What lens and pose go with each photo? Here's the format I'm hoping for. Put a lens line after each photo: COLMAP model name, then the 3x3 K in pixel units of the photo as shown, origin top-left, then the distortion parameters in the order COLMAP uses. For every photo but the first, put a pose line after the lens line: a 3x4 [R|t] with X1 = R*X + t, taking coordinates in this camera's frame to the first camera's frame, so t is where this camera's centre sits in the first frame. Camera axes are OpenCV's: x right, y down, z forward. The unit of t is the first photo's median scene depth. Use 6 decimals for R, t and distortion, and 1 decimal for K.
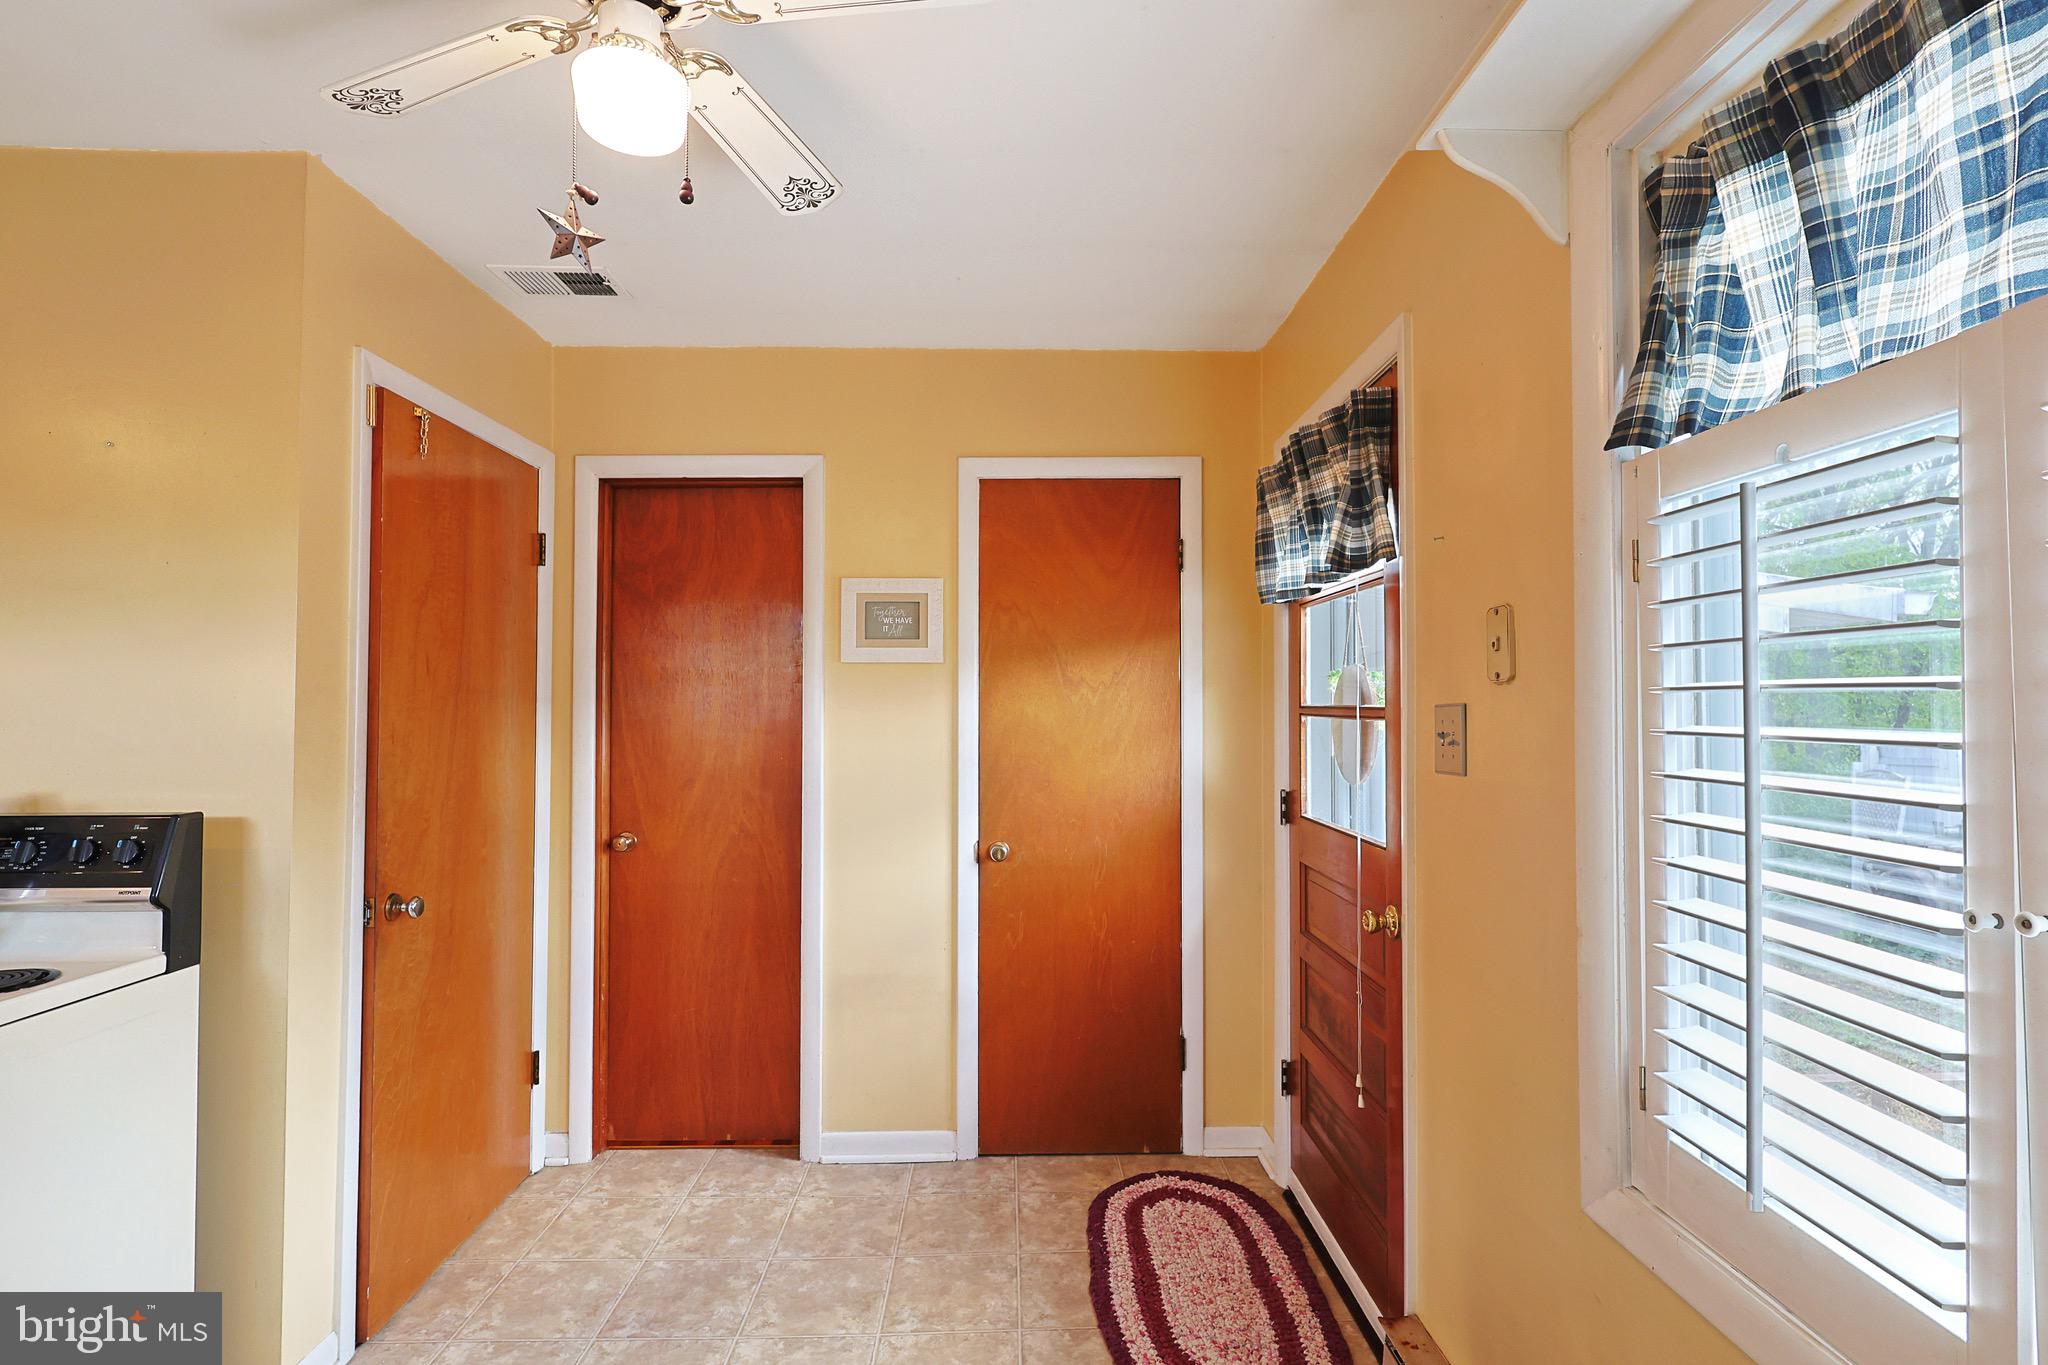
lens RADIAL K [[971.9, 0, 1024.0], [0, 971.9, 682.5], [0, 0, 1]] dist [-0.002390, 0.000437]
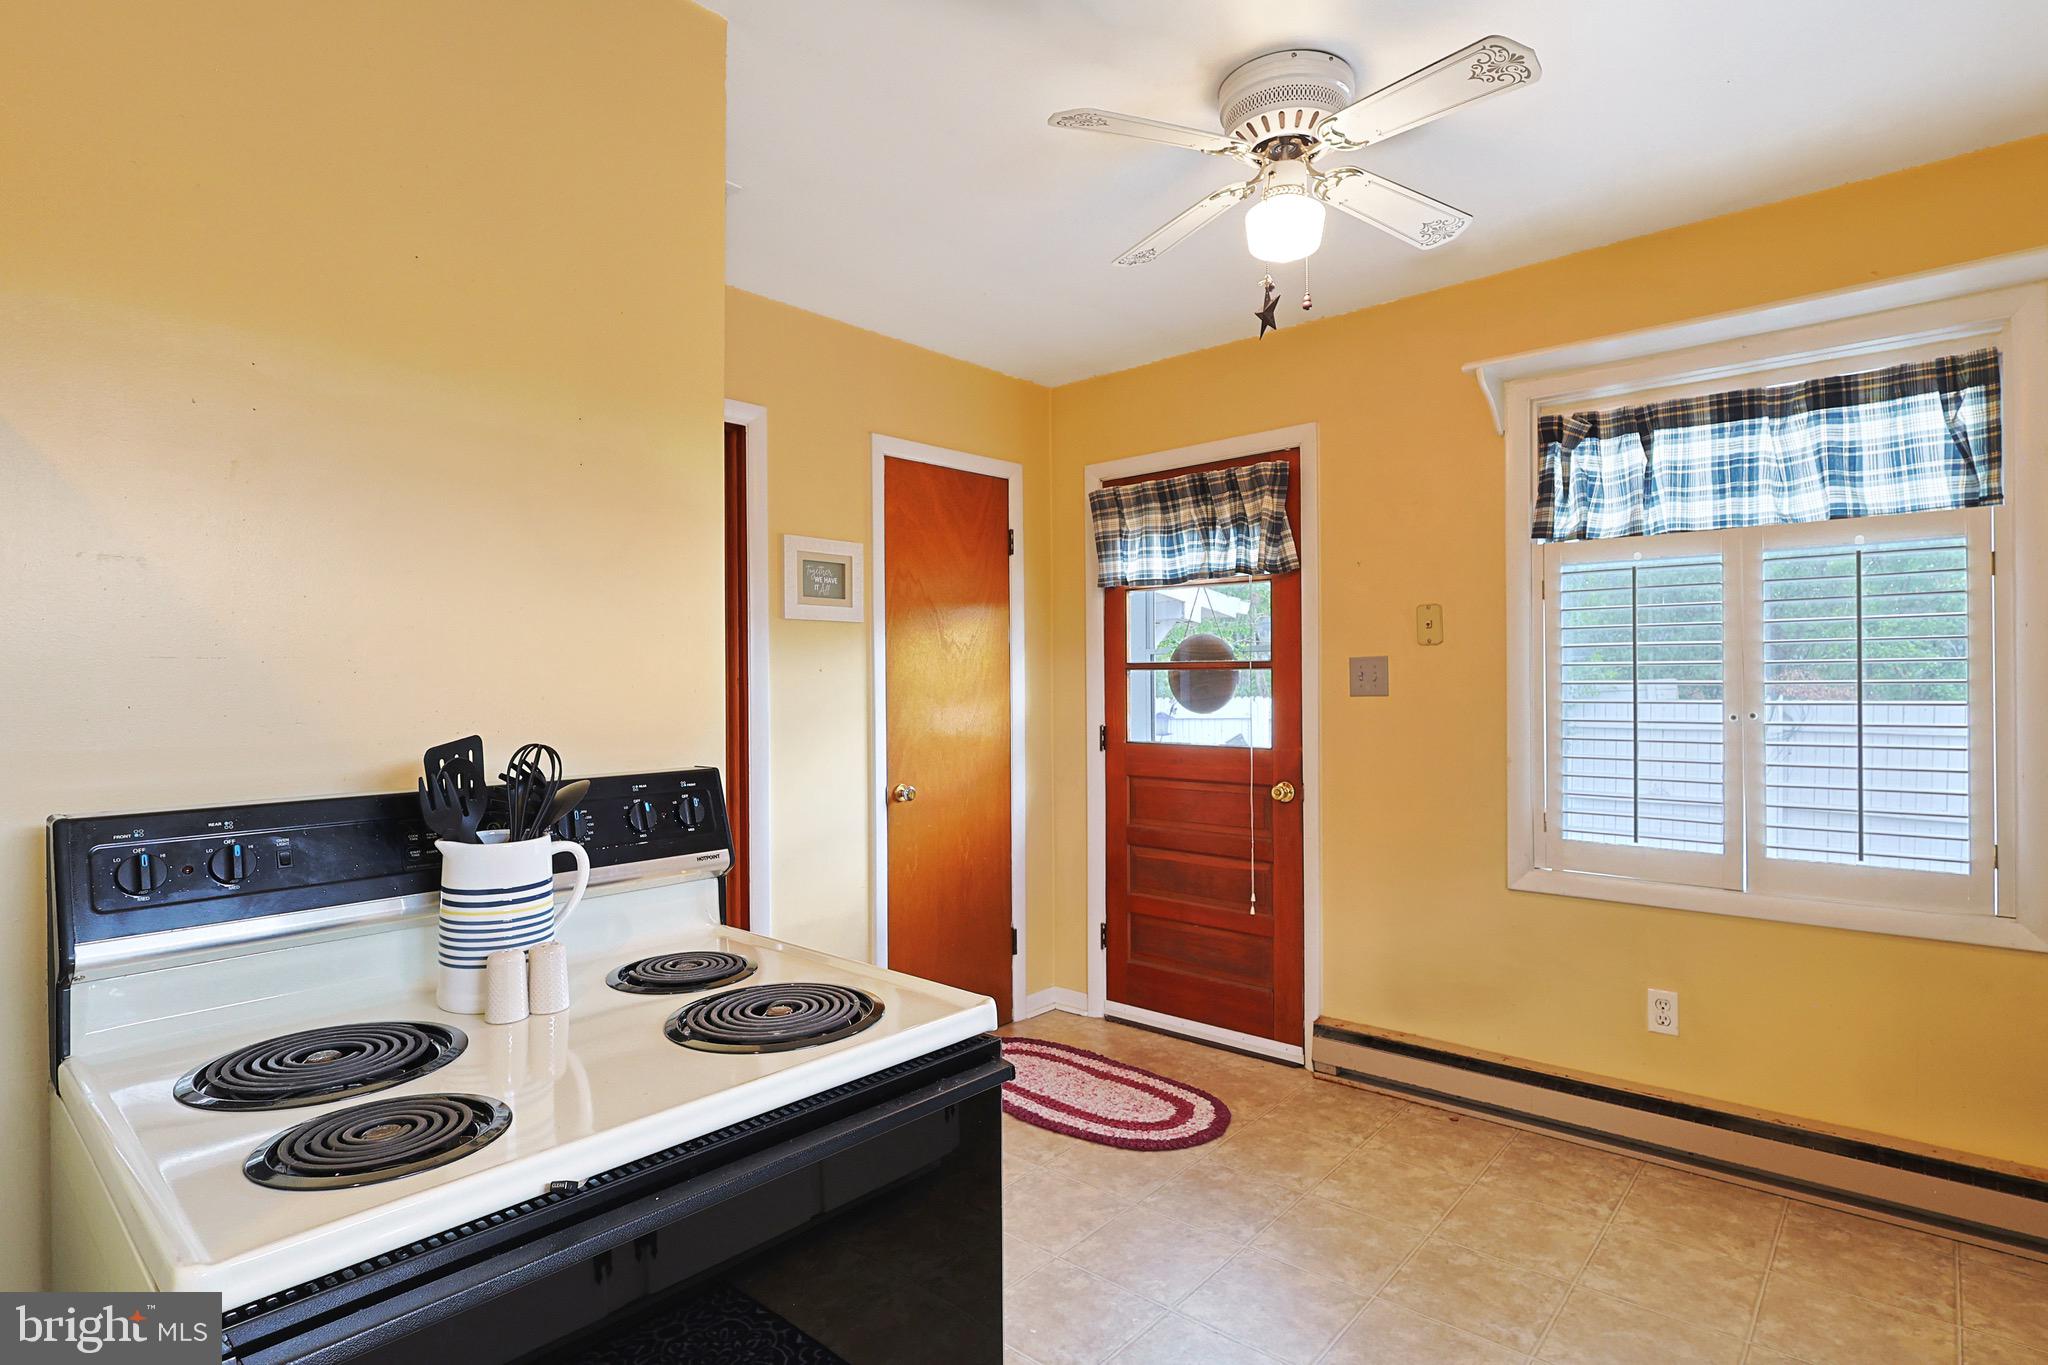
lens RADIAL K [[1000.5, 0, 1029.5], [0, 1000.5, 682.9], [0, 0, 1]] dist [-0.002323, 0.000706]
pose [[0.693874, -0.007819, 0.720054, -0.753025], [-0.009787, 0.999746, 0.020287, 0.022311], [-0.720030, -0.021124, 0.693621, 0.098477]]
